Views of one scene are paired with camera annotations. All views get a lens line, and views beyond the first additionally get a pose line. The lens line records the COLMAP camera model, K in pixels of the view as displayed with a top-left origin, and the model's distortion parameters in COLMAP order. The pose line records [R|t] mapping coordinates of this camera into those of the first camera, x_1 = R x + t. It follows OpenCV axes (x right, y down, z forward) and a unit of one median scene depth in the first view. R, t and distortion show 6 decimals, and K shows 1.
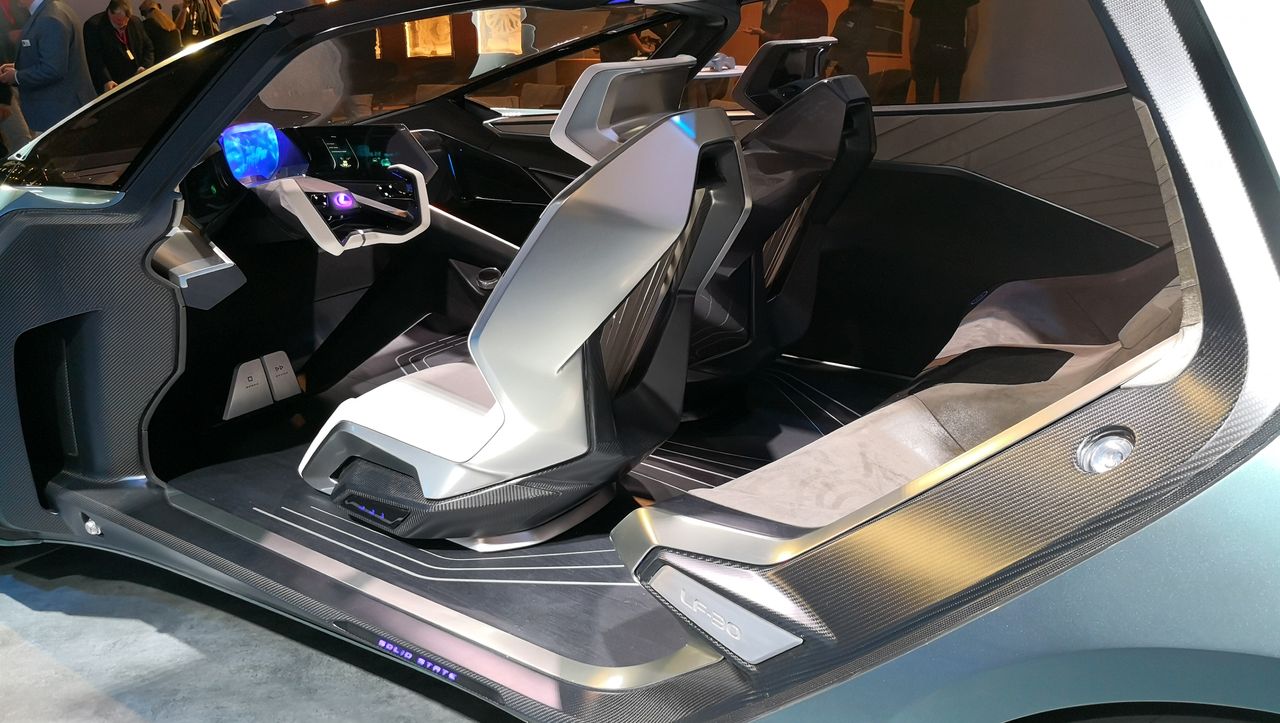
lens RADIAL K [[1087.9, 0, 640.0], [0, 1087.9, 361.5], [0, 0, 1]] dist [0.011883, 0.007029]
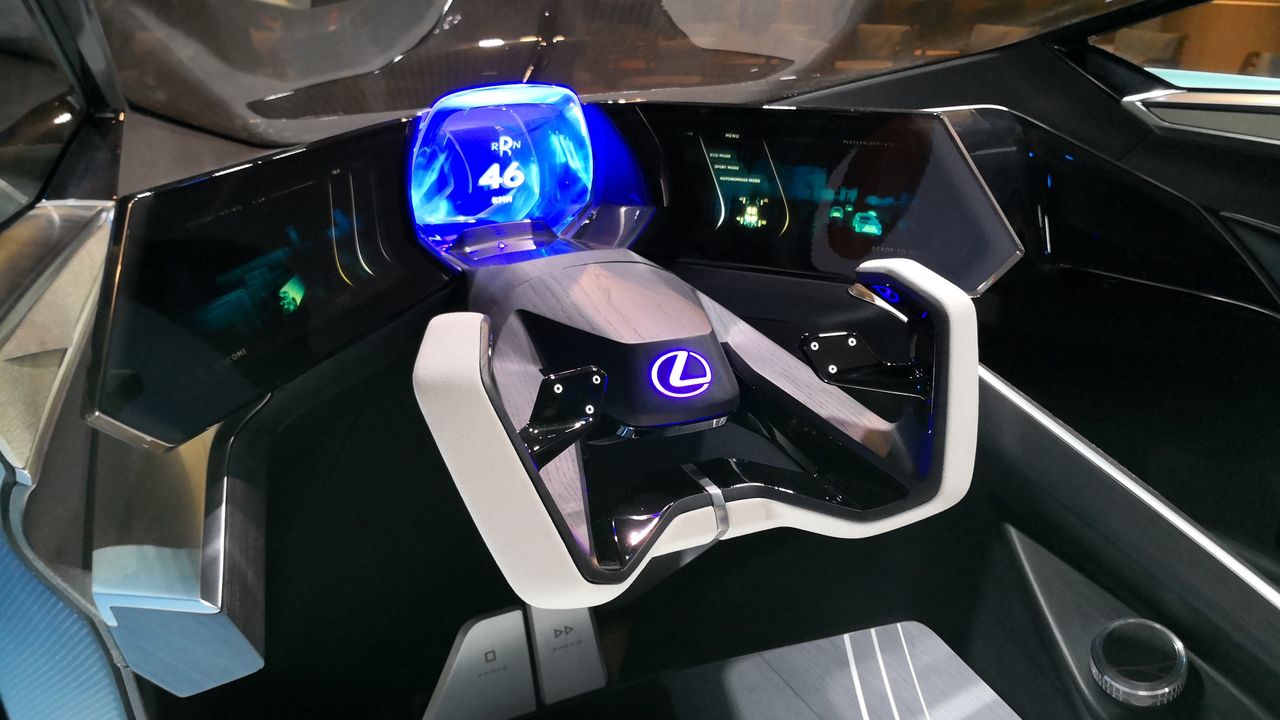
lens RADIAL K [[1087.9, 0, 640.0], [0, 1087.9, 360.0], [0, 0, 1]] dist [0.011883, 0.007029]
pose [[0.886033, 0.176679, -0.428637, -0.144670], [-0.155636, 0.984239, 0.083976, -0.159560], [0.436718, -0.007695, 0.899566, 0.670322]]
